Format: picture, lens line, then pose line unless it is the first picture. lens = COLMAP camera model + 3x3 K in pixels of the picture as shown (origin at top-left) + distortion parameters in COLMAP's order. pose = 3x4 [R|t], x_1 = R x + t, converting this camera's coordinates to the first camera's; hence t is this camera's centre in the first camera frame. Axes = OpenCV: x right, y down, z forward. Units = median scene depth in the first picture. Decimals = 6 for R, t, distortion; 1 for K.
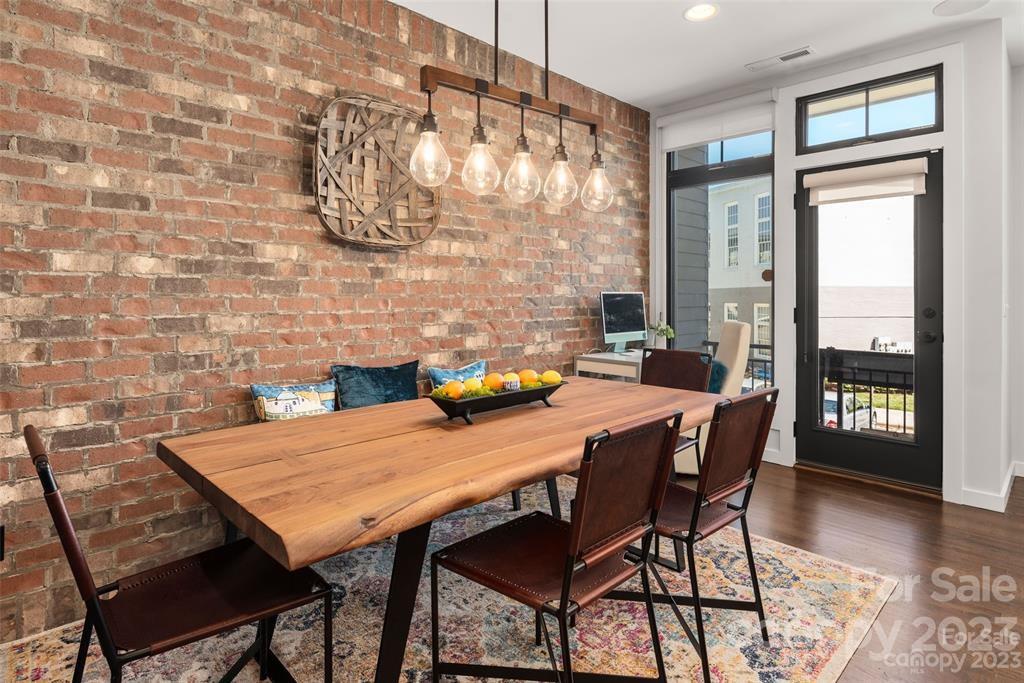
lens RADIAL K [[545.7, 0, 506.2], [0, 545.7, 299.9], [0, 0, 1]] dist [-0.005388, -0.001487]
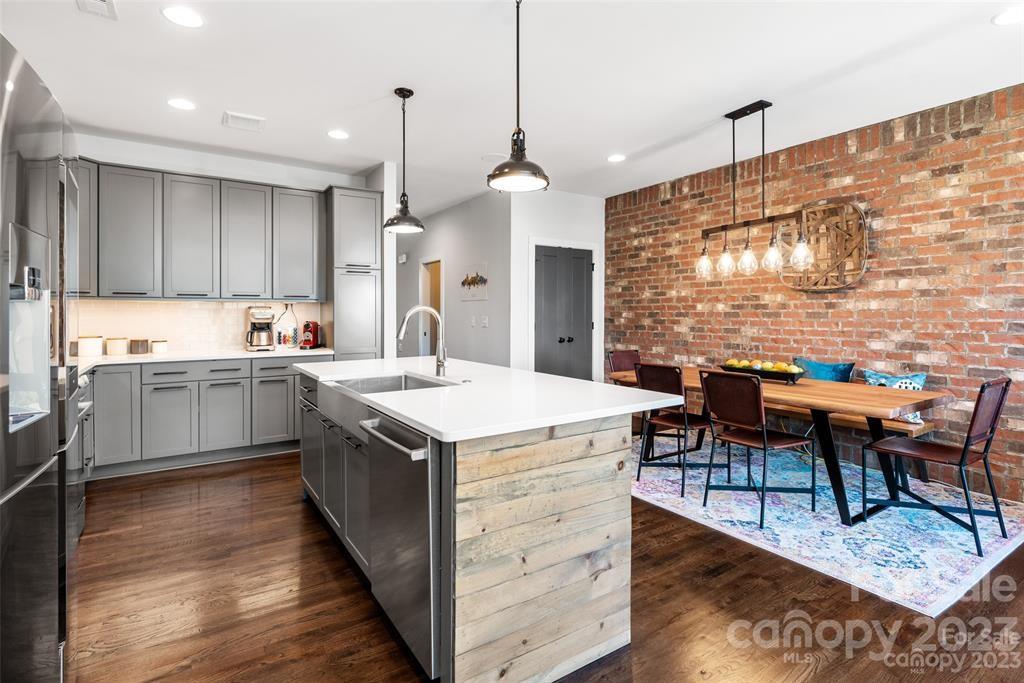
lens RADIAL K [[502.0, 0, 504.2], [0, 502.0, 314.9], [0, 0, 1]] dist [-0.000653, -0.000081]
pose [[-0.193565, 0.002016, -0.981085, 1.418751], [-0.005009, 0.999983, 0.003043, -0.021876], [0.981075, 0.005503, -0.193552, 0.332262]]
